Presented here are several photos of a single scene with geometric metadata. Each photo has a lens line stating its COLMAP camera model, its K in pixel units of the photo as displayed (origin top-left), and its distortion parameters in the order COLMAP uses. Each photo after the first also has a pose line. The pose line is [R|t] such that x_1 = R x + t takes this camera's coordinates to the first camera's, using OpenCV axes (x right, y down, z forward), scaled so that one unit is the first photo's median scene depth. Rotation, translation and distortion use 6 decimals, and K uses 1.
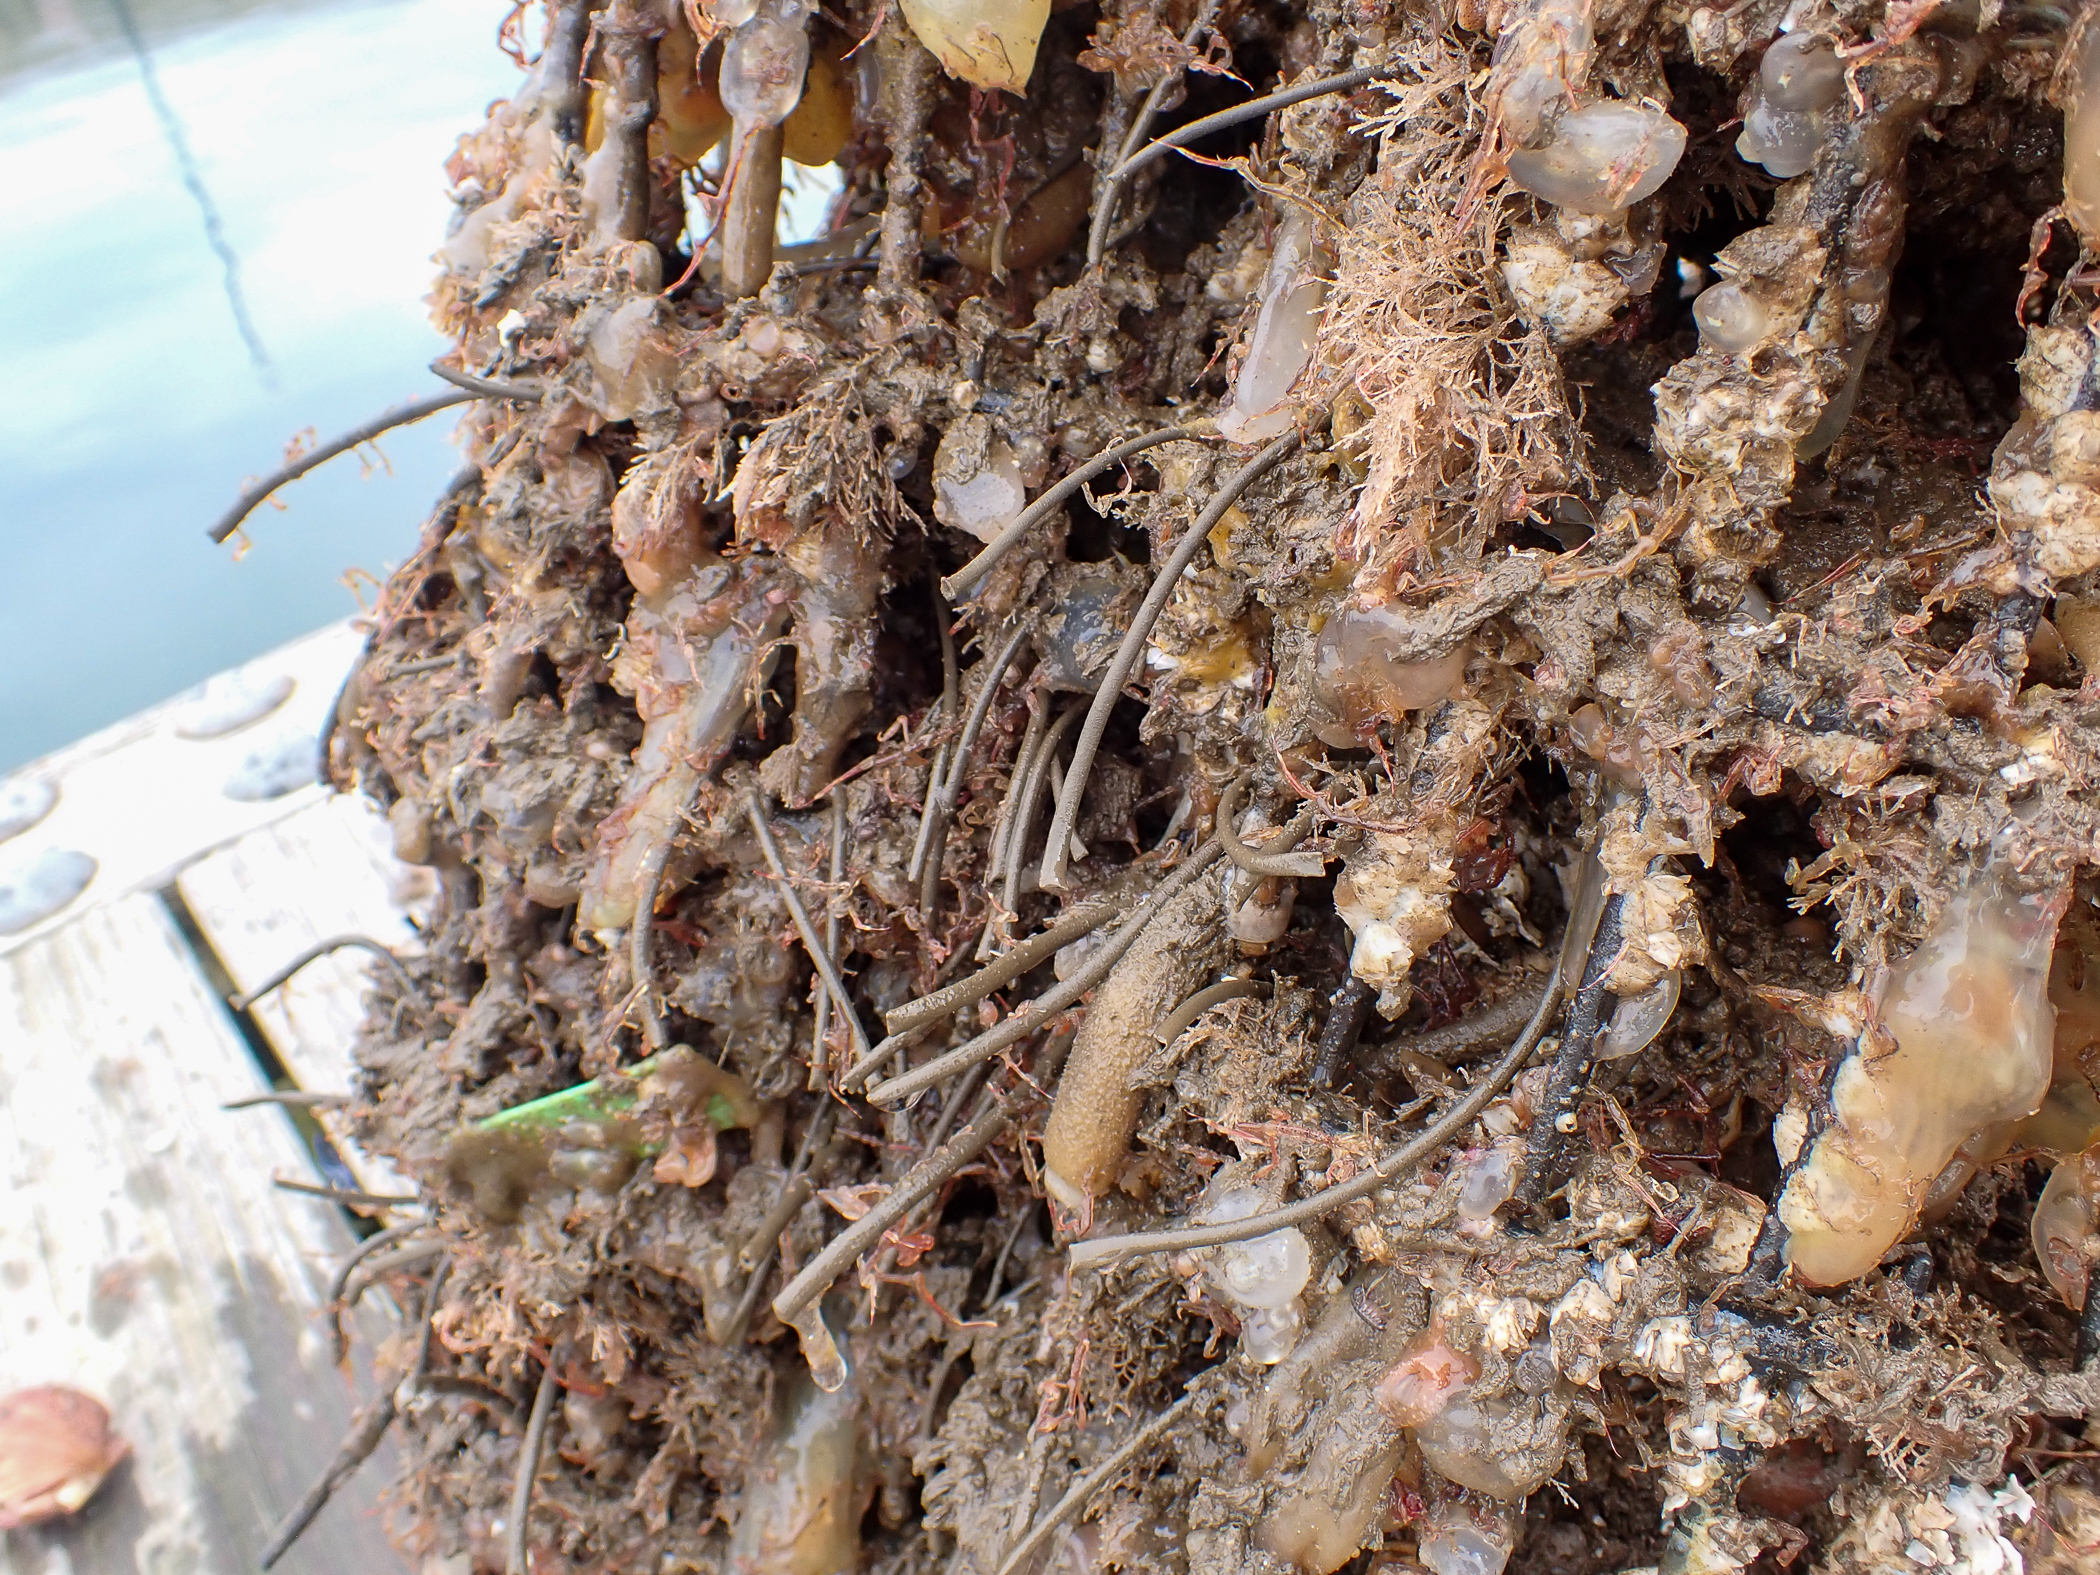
lens RADIAL K [[1818.0, 0, 1054.5], [0, 1818.0, 783.4], [0, 0, 1]] dist [-0.037308, -0.022643]
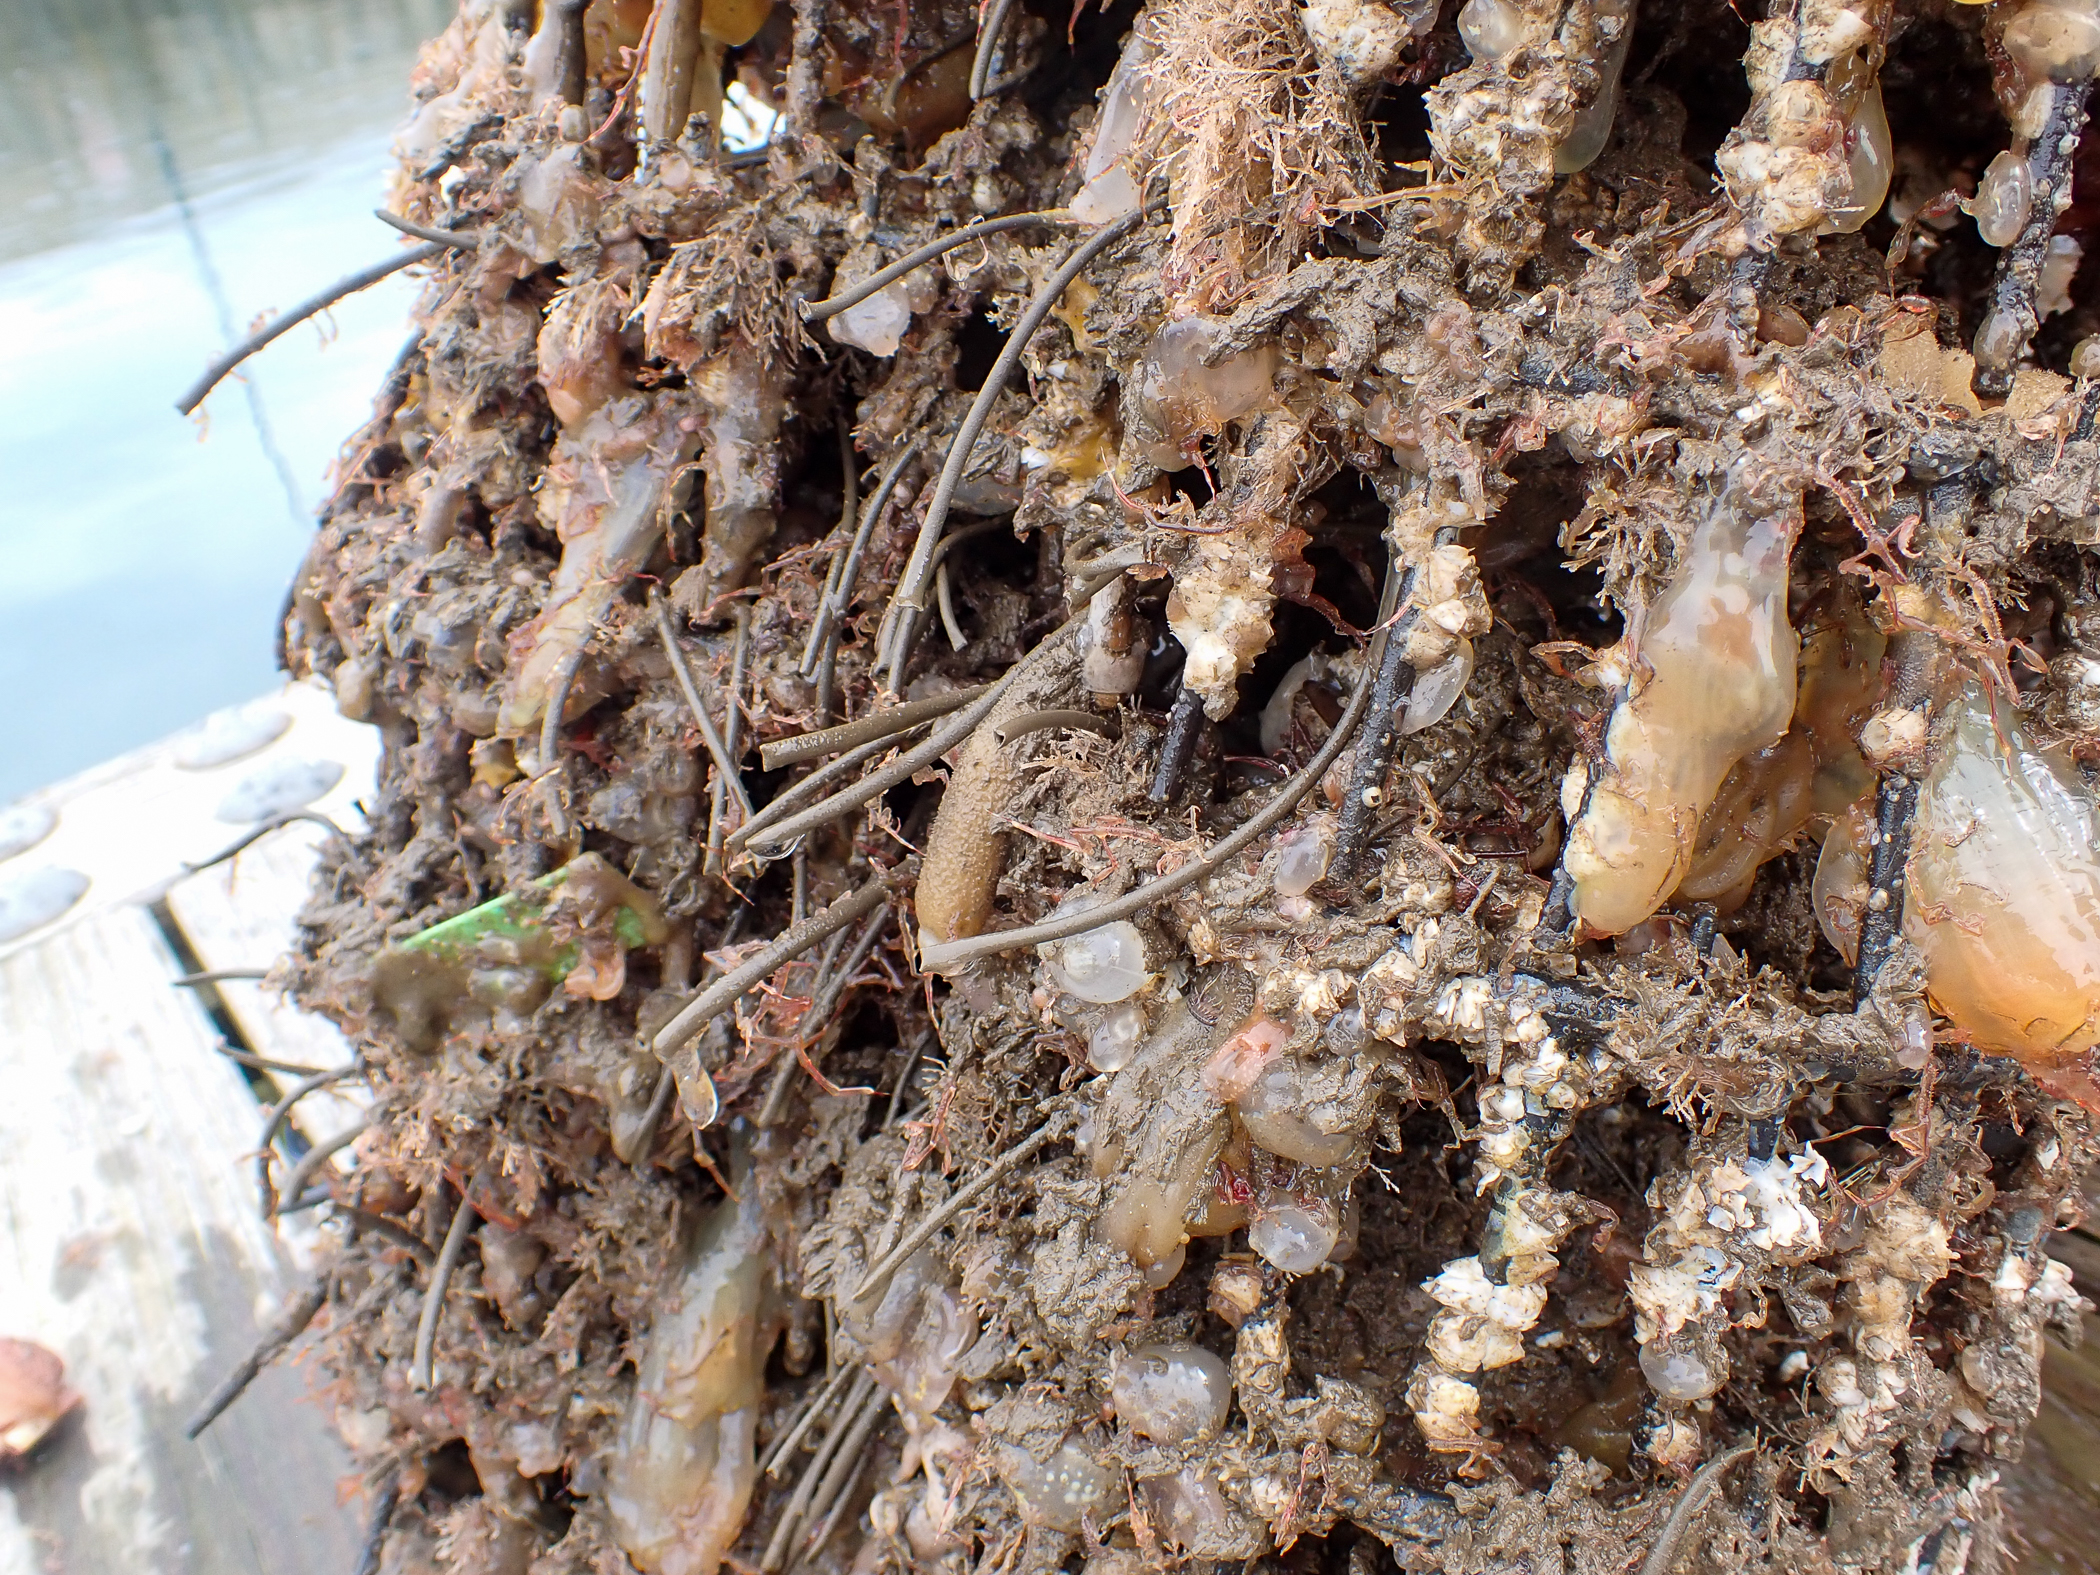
lens RADIAL K [[1818.0, 0, 1058.7], [0, 1818.0, 792.2], [0, 0, 1]] dist [-0.037308, -0.022643]
pose [[0.999932, 0.007196, -0.009226, 0.082648], [-0.007875, 0.997095, -0.075761, 0.205356], [0.008654, 0.075829, 0.997083, -0.054978]]
